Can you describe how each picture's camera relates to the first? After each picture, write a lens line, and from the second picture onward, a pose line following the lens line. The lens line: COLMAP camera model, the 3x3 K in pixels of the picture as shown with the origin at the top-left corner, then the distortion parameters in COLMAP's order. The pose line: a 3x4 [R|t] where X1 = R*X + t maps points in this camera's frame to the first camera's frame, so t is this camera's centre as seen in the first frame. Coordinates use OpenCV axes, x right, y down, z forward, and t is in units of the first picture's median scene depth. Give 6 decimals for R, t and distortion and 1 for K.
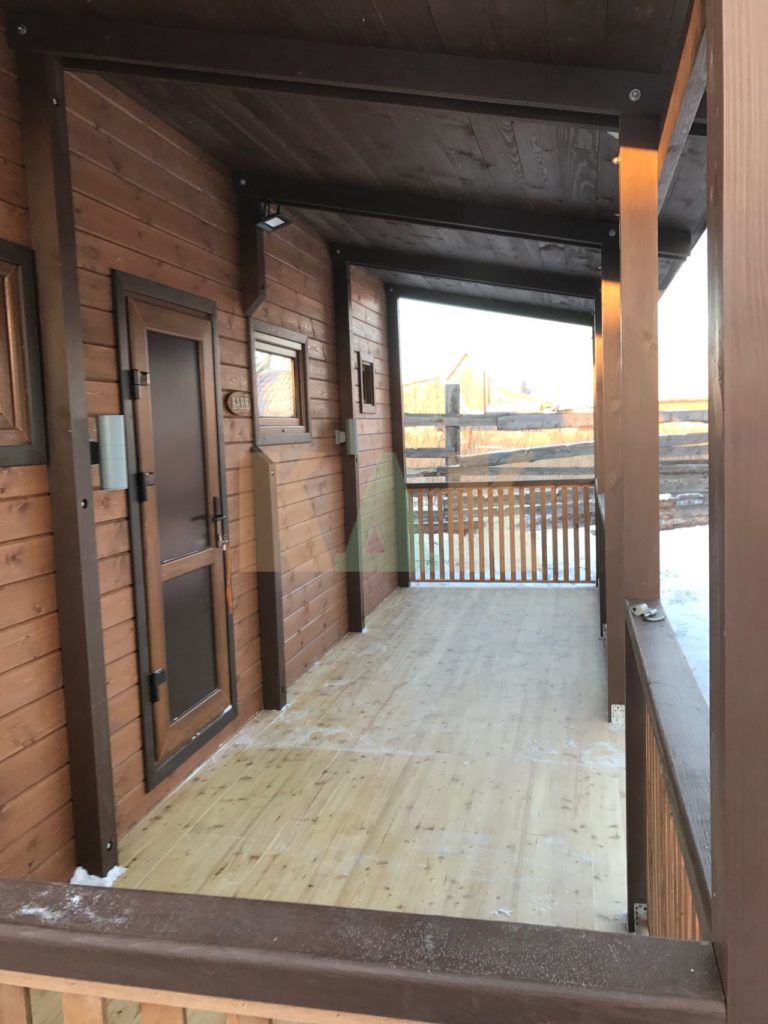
lens RADIAL K [[839.3, 0, 384.3], [0, 839.3, 508.2], [0, 0, 1]] dist [0.013529, -0.009768]
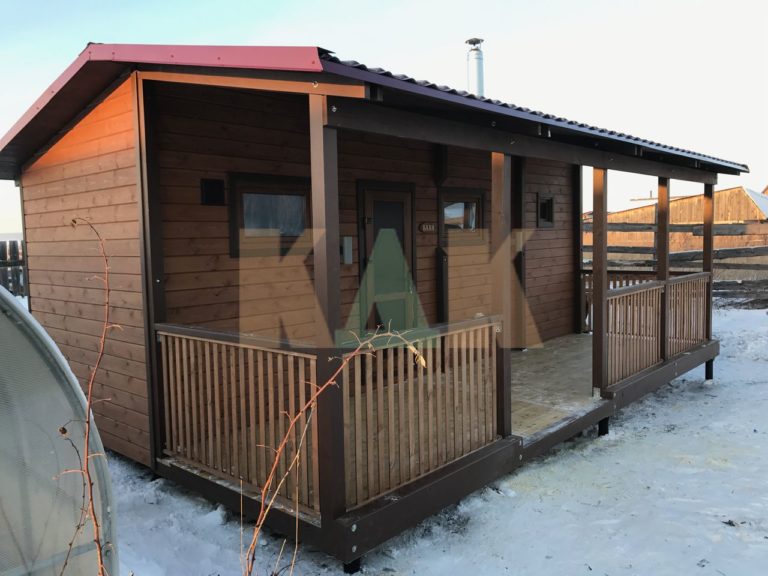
lens RADIAL K [[629.5, 0, 383.3], [0, 629.5, 287.6], [0, 0, 1]] dist [0.013529, -0.009768]
pose [[0.880044, 0.058701, -0.471251, 0.292630], [-0.055685, 0.998241, 0.020355, 0.001869], [0.471617, 0.008329, 0.881764, -0.284995]]
